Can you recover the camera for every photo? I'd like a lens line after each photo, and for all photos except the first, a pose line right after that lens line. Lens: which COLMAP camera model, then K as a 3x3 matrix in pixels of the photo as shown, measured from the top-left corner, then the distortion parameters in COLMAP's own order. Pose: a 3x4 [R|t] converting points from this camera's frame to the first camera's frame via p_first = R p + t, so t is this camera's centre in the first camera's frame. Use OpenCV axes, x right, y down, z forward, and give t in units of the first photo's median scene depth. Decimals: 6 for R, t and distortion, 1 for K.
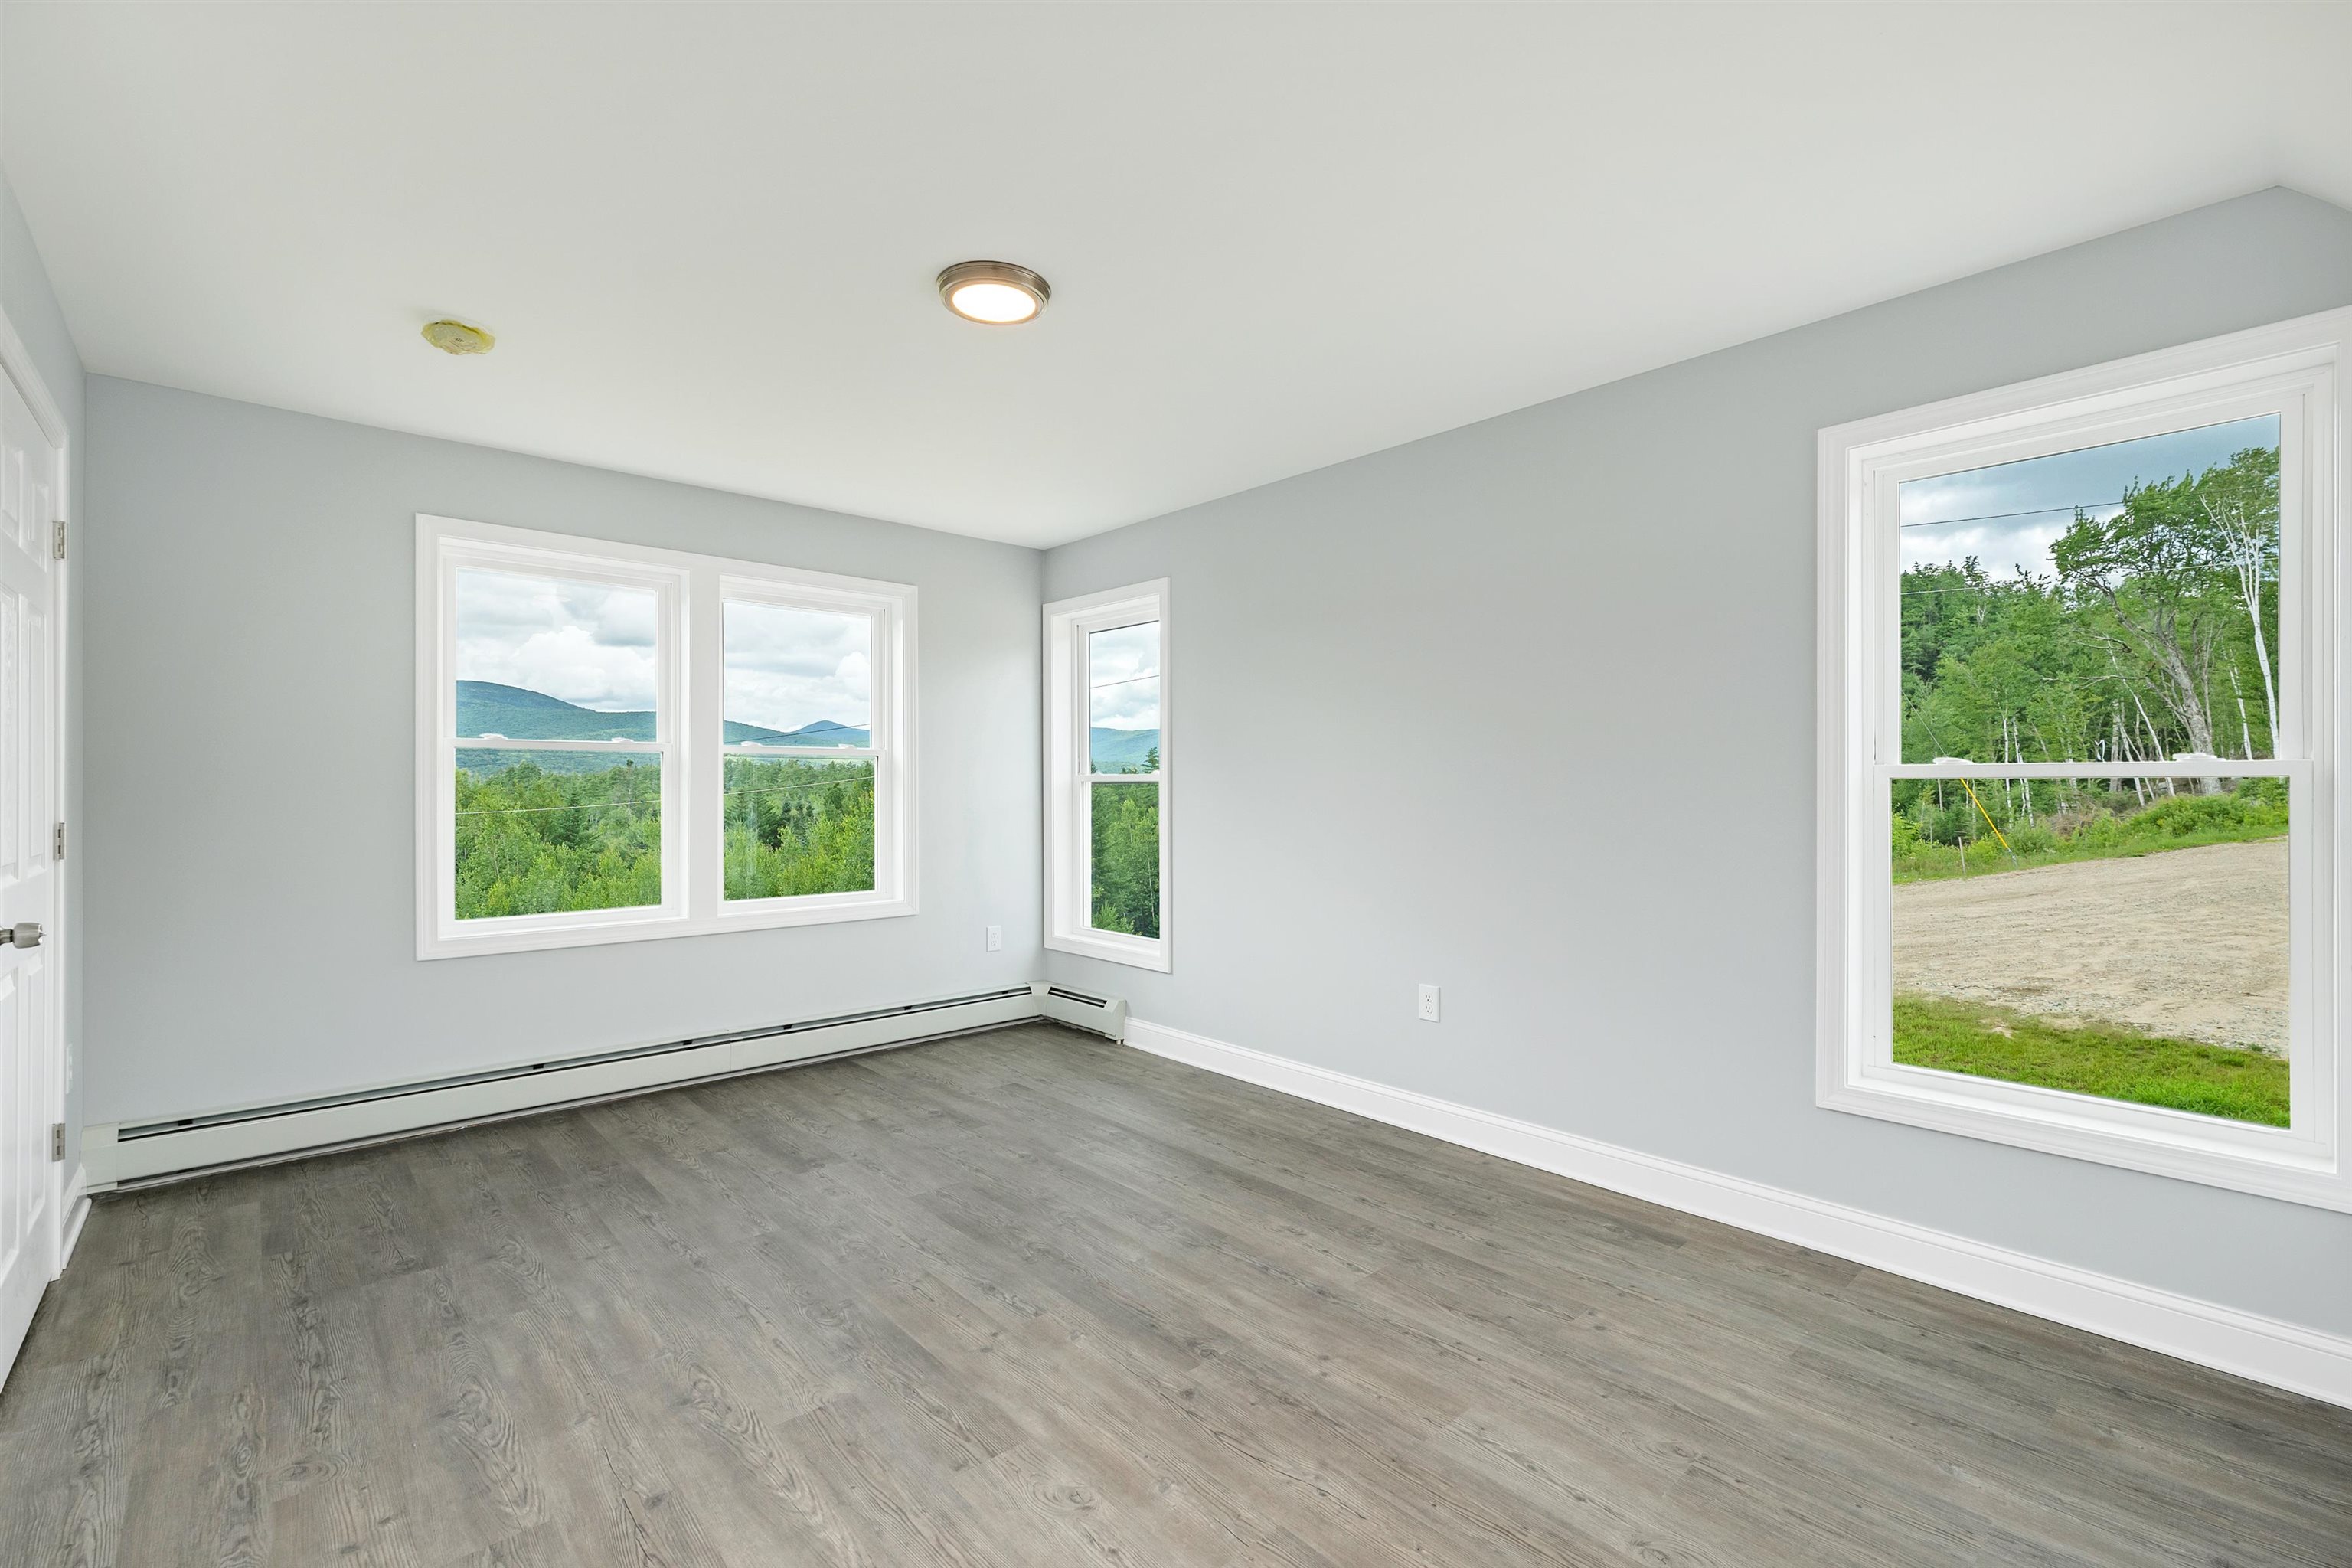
lens RADIAL K [[1001.3, 0, 1171.9], [0, 1001.3, 789.0], [0, 0, 1]] dist [0.006547, 0.000201]
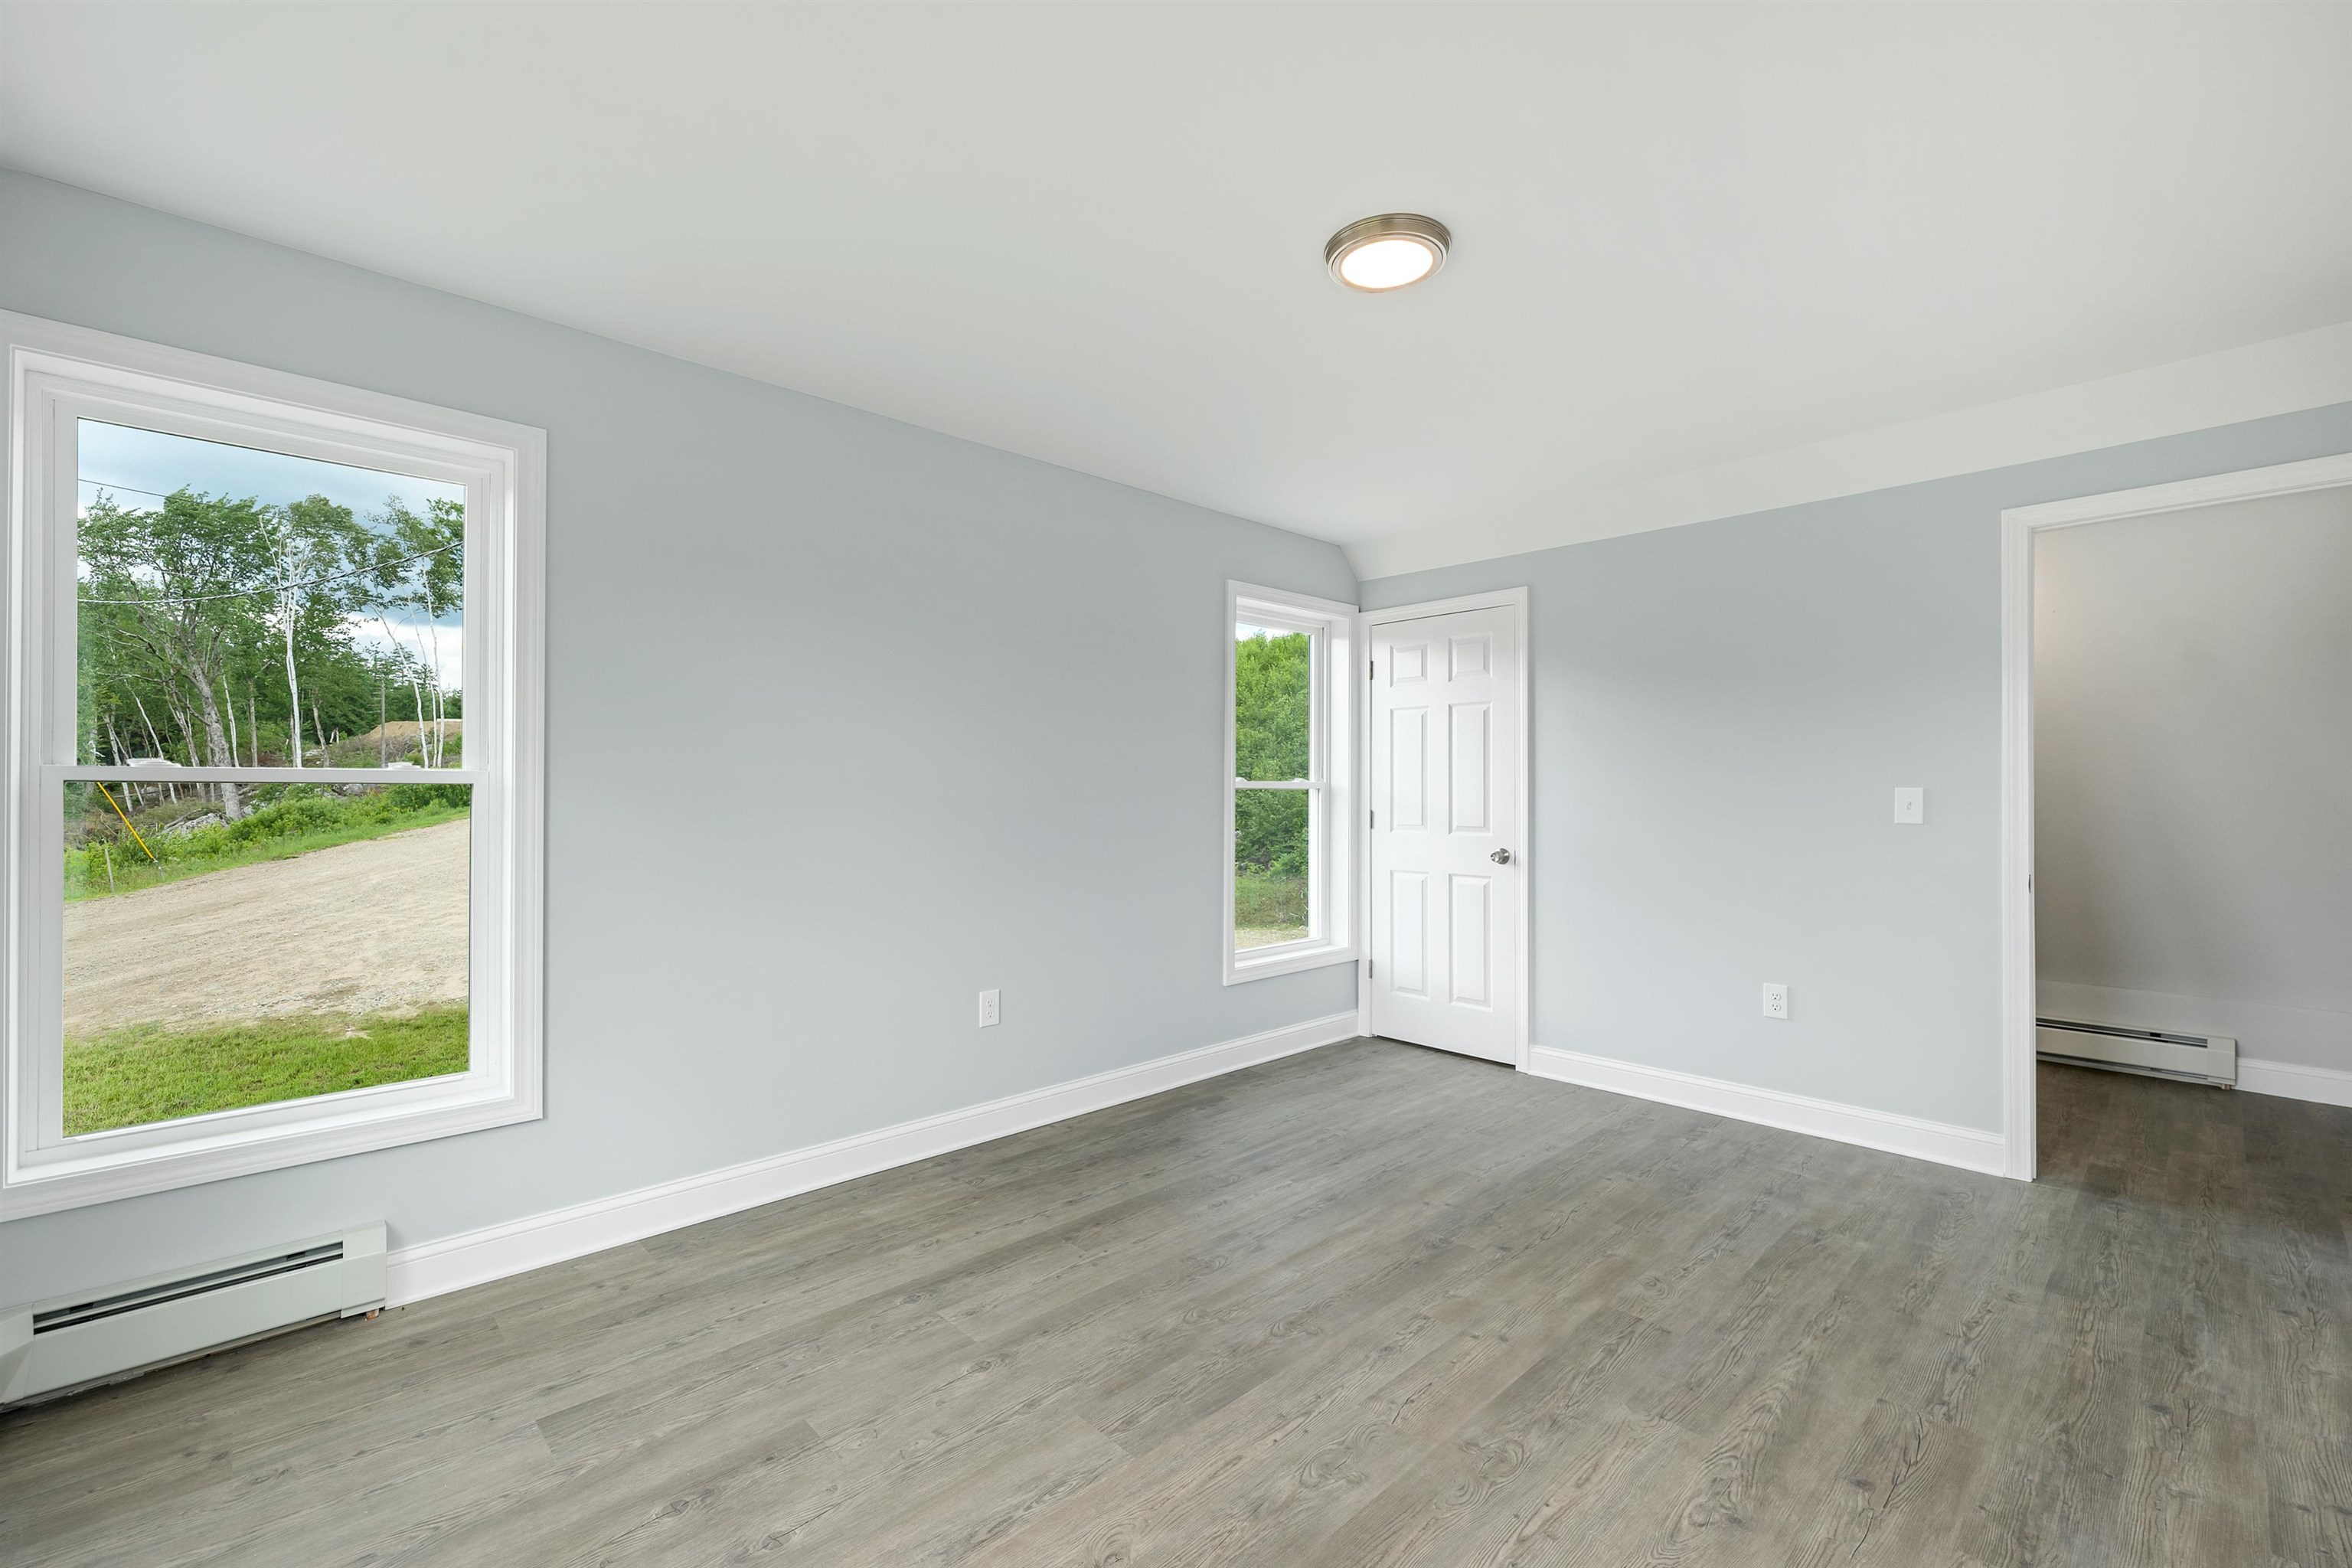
lens RADIAL K [[1001.3, 0, 1157.6], [0, 1001.3, 795.7], [0, 0, 1]] dist [0.006547, 0.000201]
pose [[-0.018433, -0.001699, 0.999829, -0.812748], [-0.000920, 0.999998, 0.001682, -0.000419], [-0.999830, -0.000889, -0.018435, 0.923905]]
